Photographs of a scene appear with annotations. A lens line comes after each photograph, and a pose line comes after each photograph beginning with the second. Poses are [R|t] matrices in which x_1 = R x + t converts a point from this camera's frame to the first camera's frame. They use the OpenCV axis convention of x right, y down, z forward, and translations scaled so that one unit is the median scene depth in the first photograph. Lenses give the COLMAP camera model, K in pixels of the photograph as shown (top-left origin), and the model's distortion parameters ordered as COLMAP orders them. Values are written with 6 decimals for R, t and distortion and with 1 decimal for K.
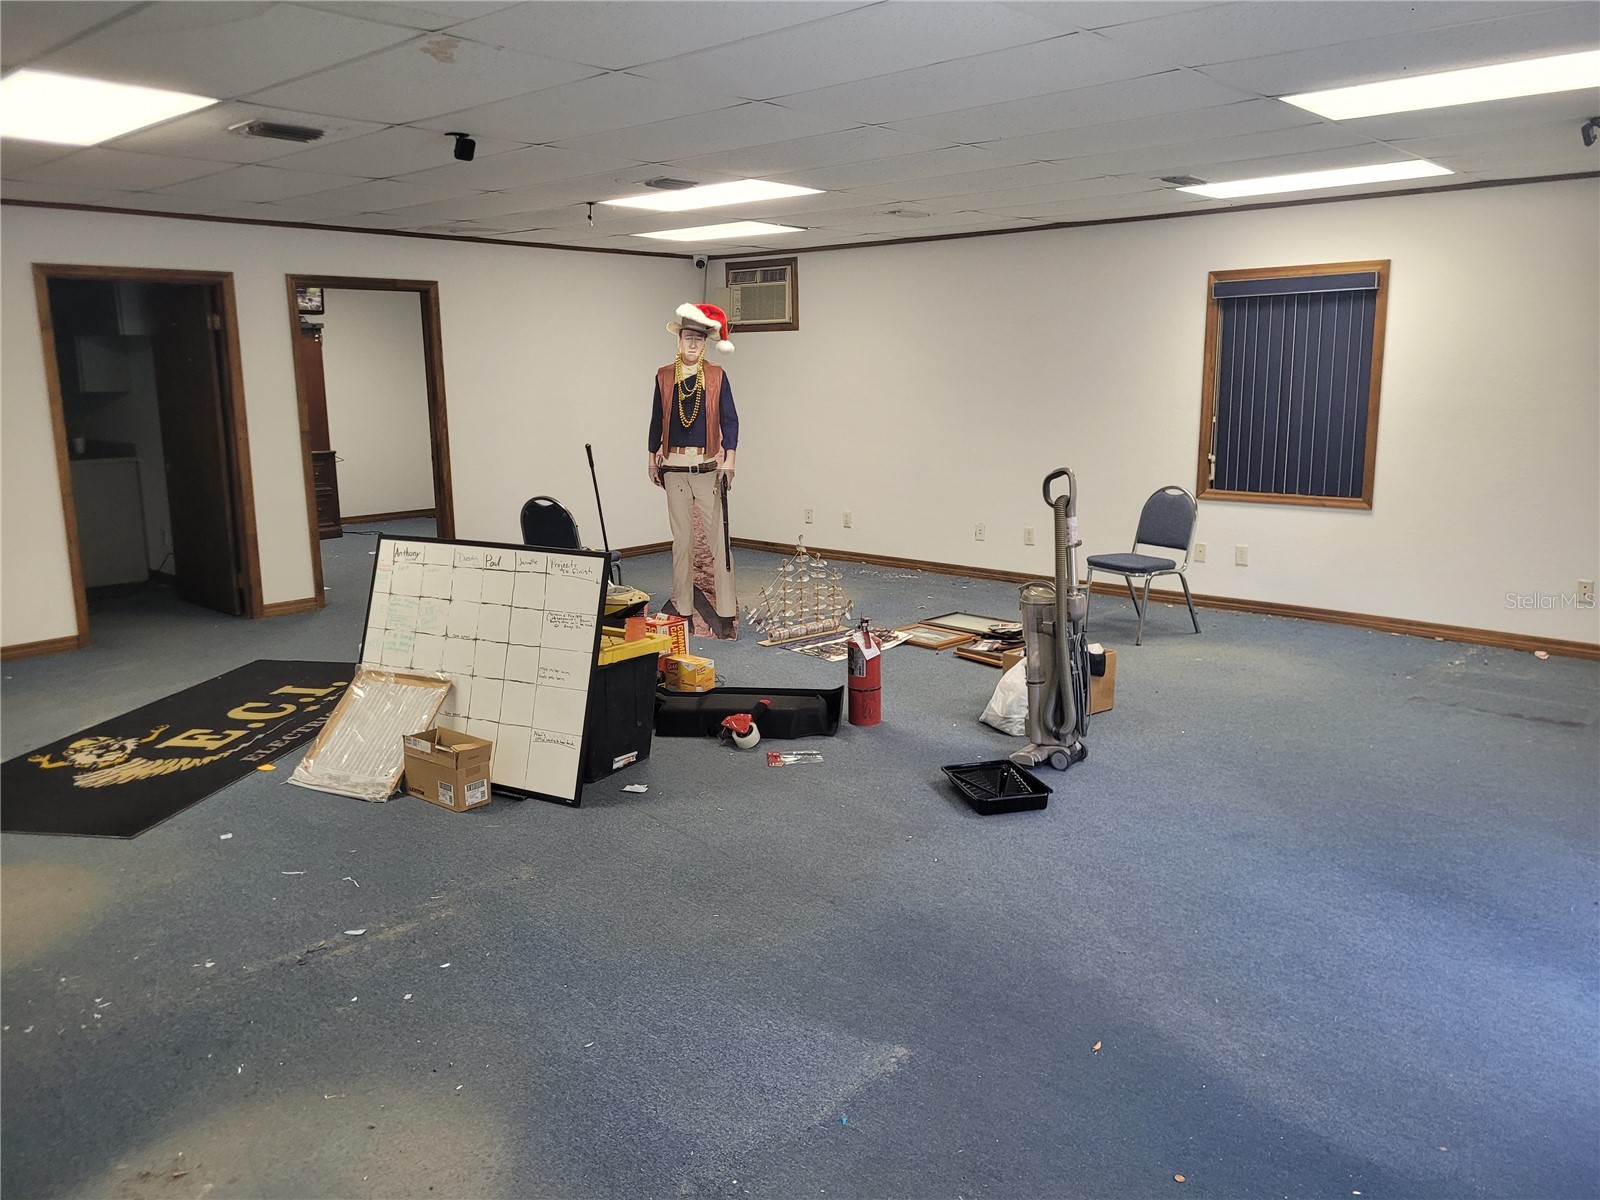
lens RADIAL K [[1199.1, 0, 791.1], [0, 1199.1, 563.3], [0, 0, 1]] dist [0.050836, -0.000804]
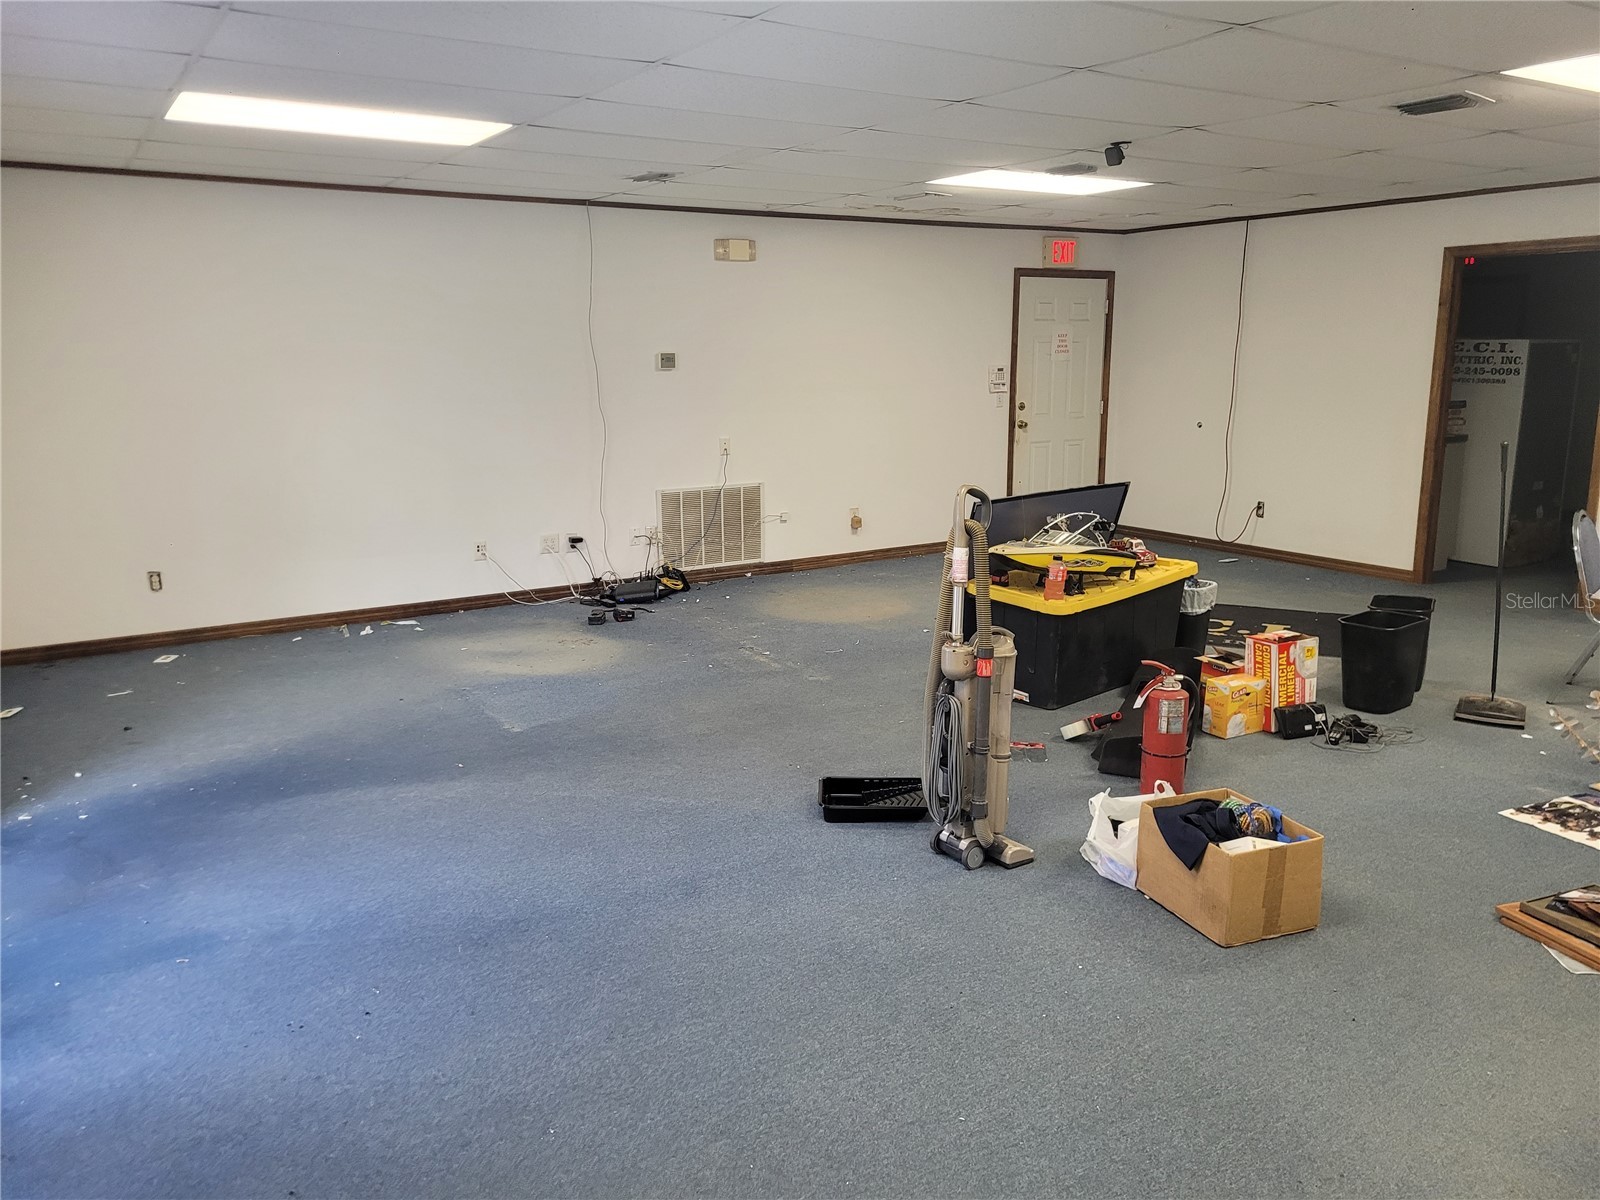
lens RADIAL K [[1199.1, 0, 791.1], [0, 1199.1, 563.3], [0, 0, 1]] dist [0.050836, -0.000804]
pose [[-0.261349, 0.186952, -0.946967, 1.071804], [-0.156183, 0.959946, 0.232618, -0.203860], [0.952525, 0.208694, -0.221682, 1.144460]]
